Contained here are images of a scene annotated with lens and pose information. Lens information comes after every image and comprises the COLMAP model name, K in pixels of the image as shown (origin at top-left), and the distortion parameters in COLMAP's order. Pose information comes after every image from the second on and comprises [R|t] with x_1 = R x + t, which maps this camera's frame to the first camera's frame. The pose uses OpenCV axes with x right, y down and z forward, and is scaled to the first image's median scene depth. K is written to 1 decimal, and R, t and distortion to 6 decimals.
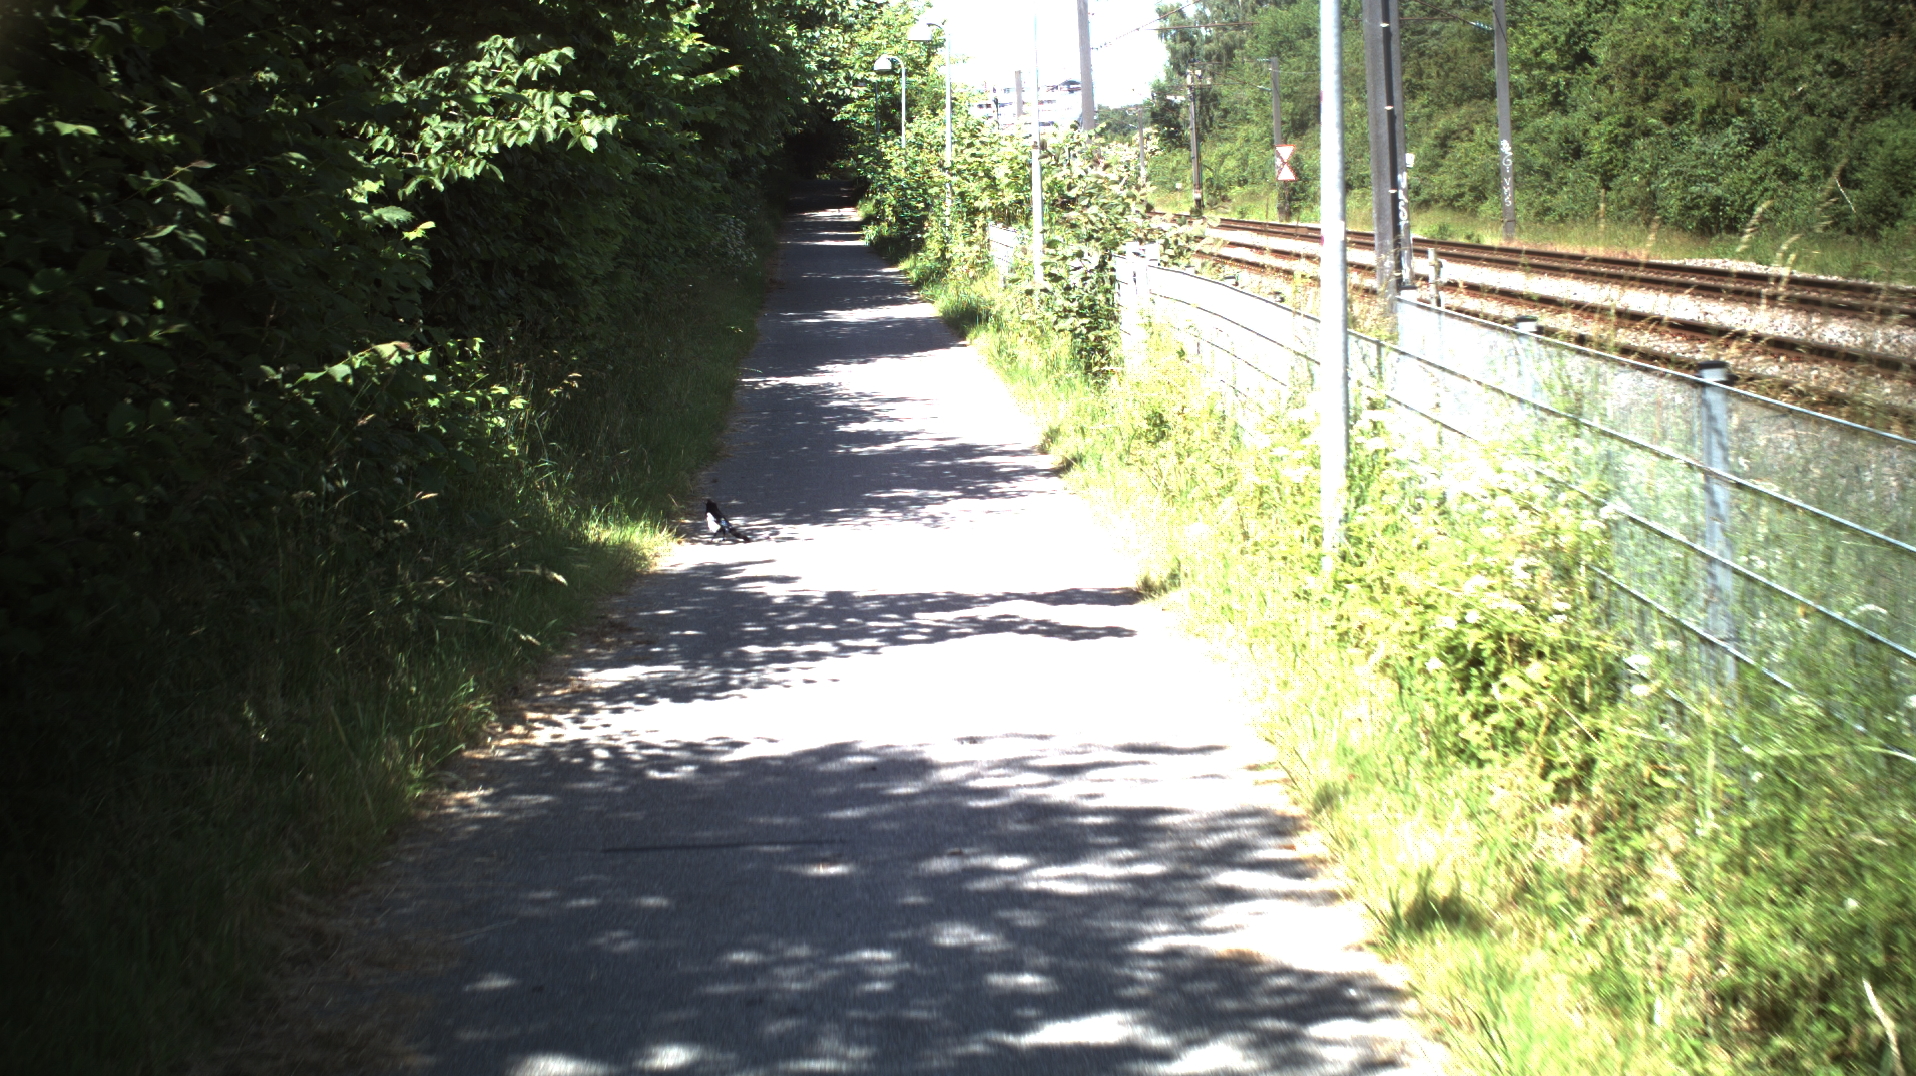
lens RADIAL K [[3463.1, 0, 958.0], [0, 3463.1, 538.0], [0, 0, 1]] dist [-0.274052, 0.074250]
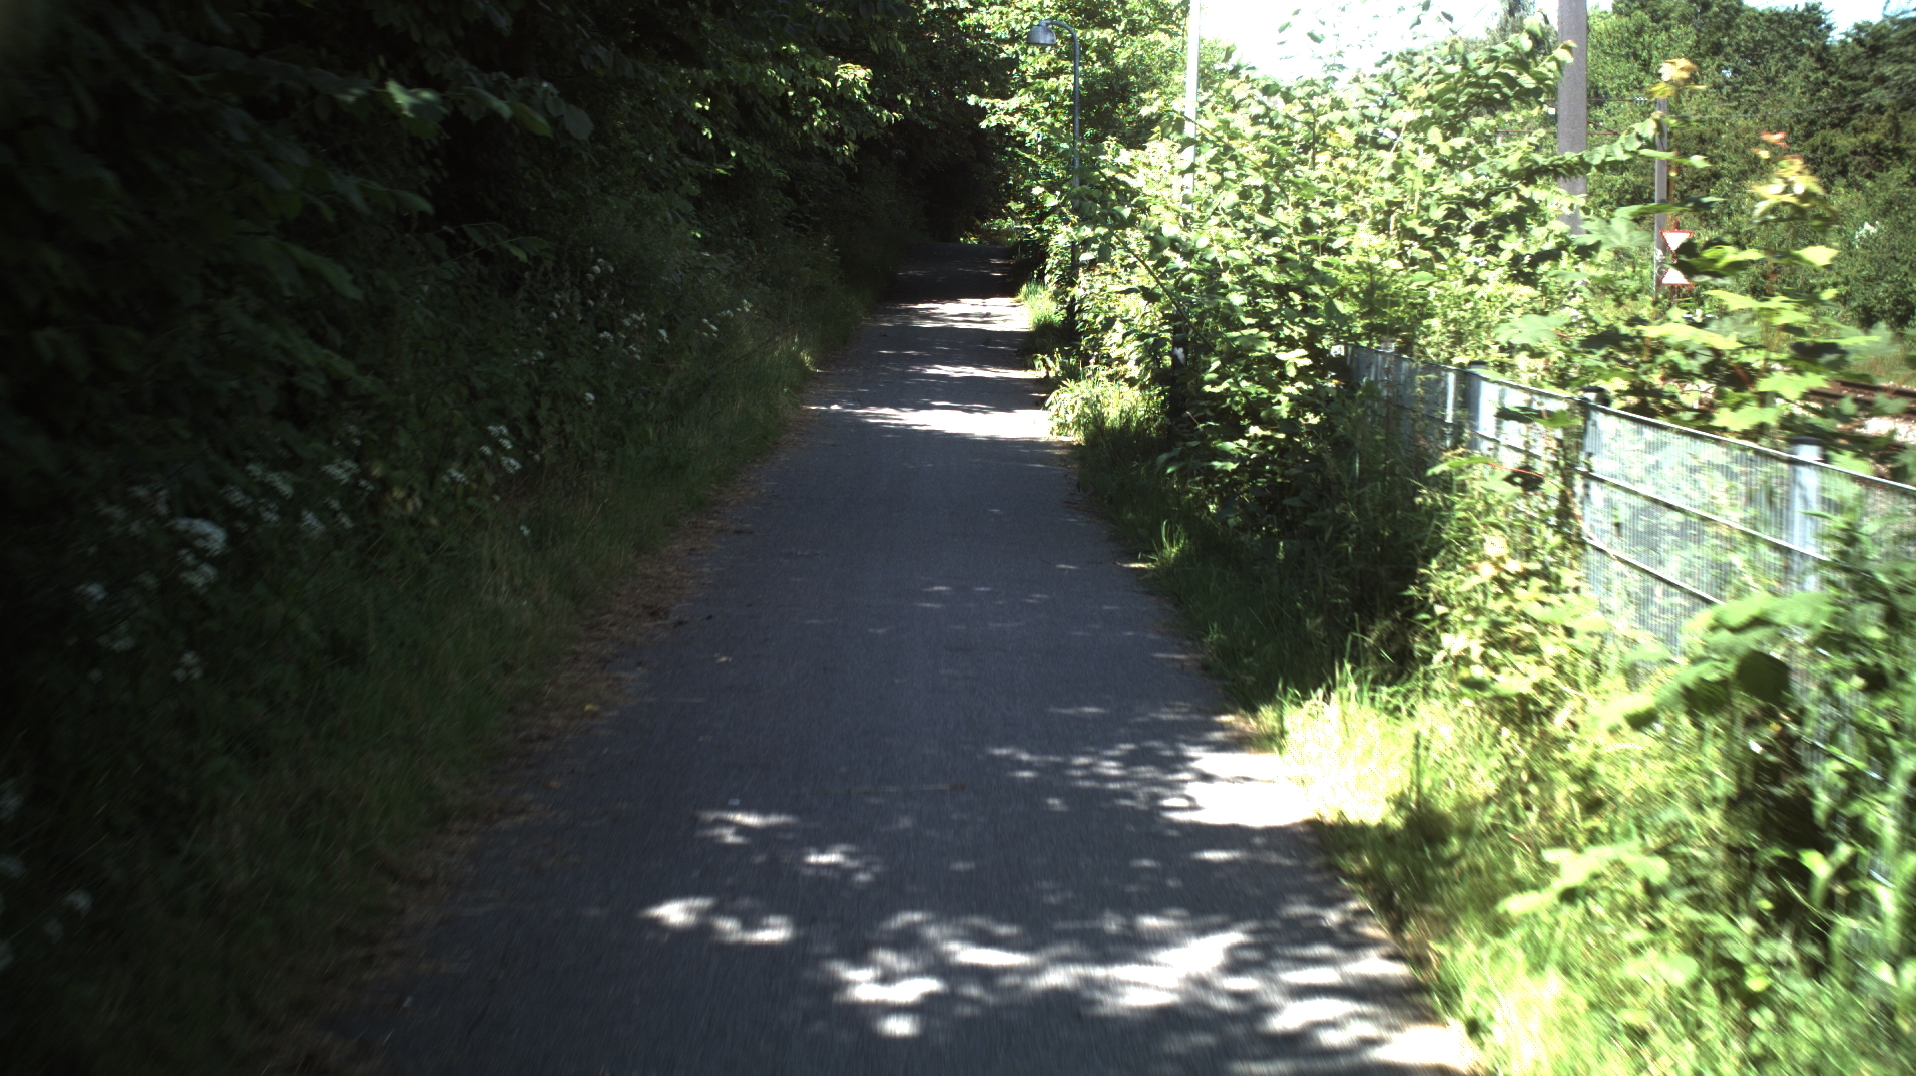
lens RADIAL K [[3463.1, 0, 958.0], [0, 3463.1, 538.0], [0, 0, 1]] dist [-0.274052, 0.074250]
pose [[0.997622, 0.056558, -0.039387, -0.022178], [-0.057333, 0.998177, -0.018837, -0.069485], [0.038249, 0.021050, 0.999046, 0.673815]]
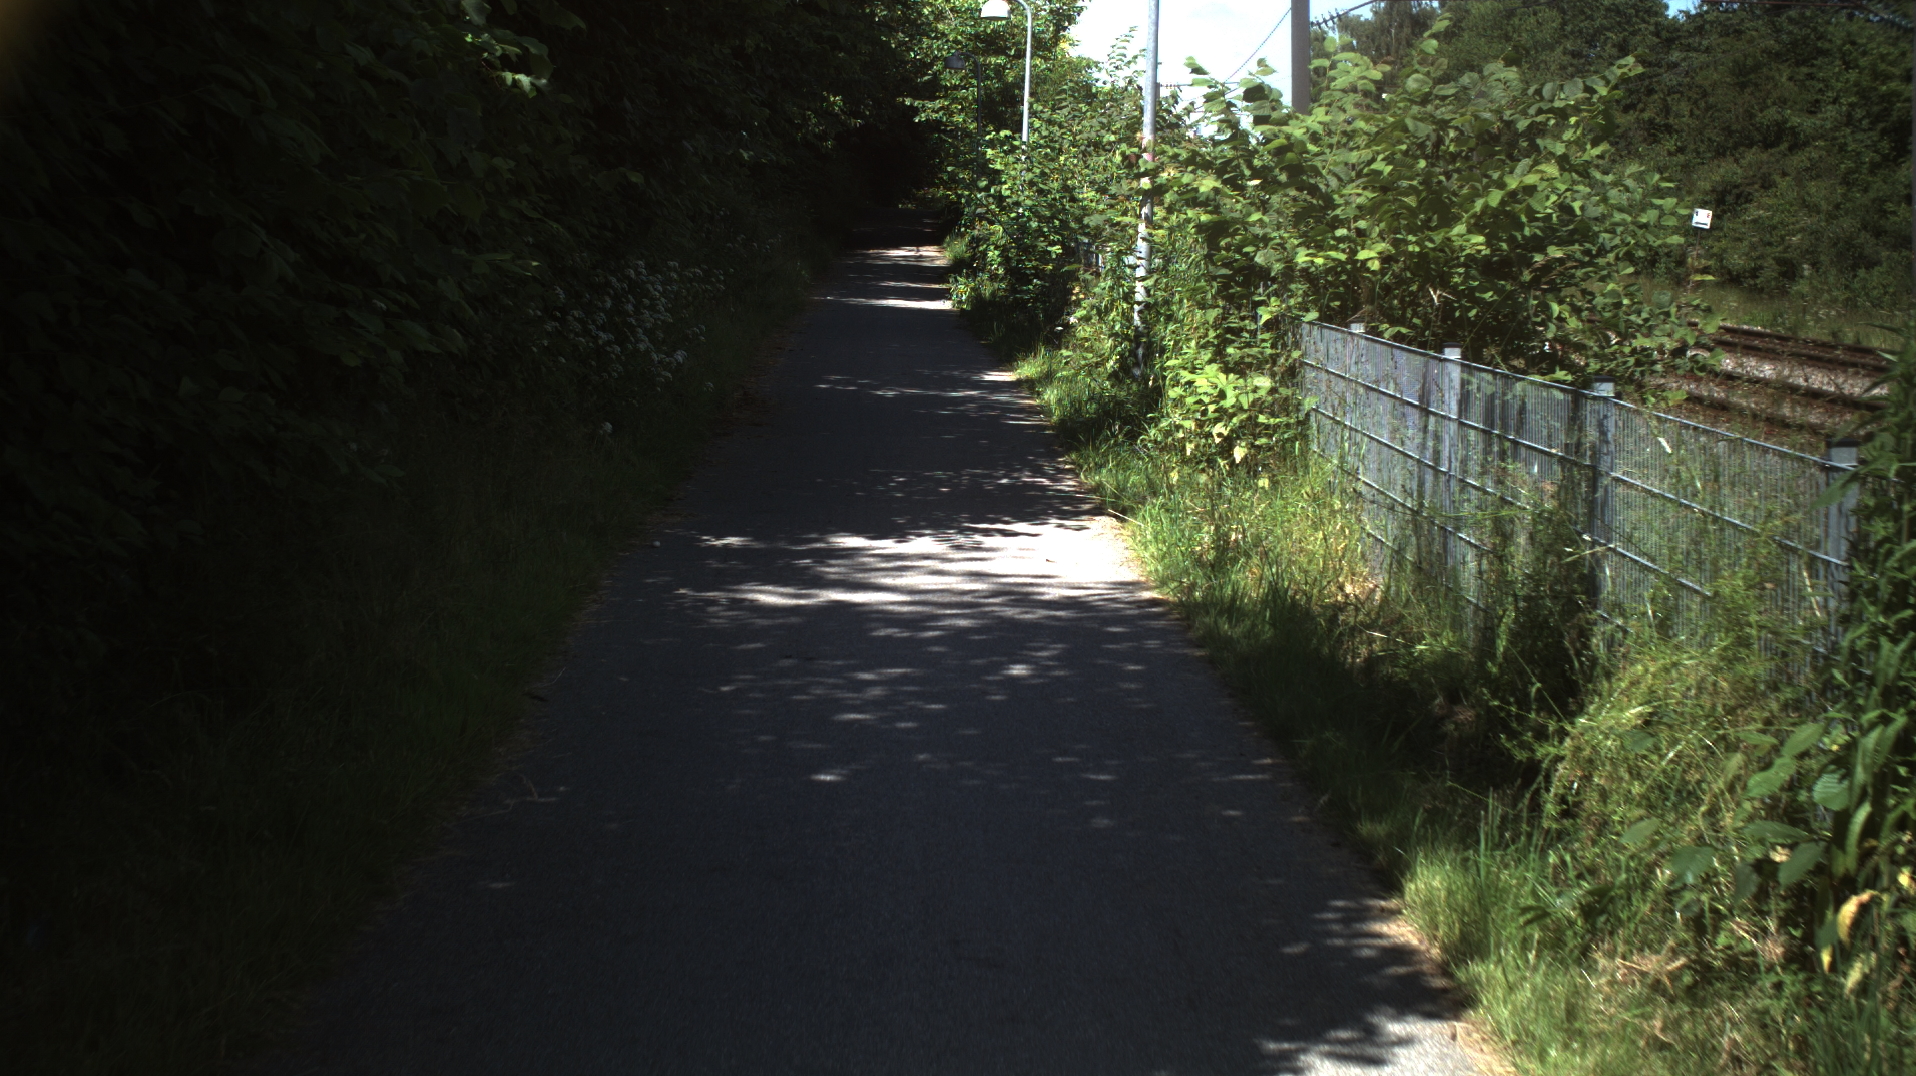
lens RADIAL K [[3463.1, 0, 958.0], [0, 3463.1, 538.0], [0, 0, 1]] dist [-0.274052, 0.074250]
pose [[0.998525, 0.049830, -0.021542, -0.010938], [-0.050074, 0.998686, -0.010945, -0.039238], [0.020969, 0.012008, 0.999708, 0.404363]]
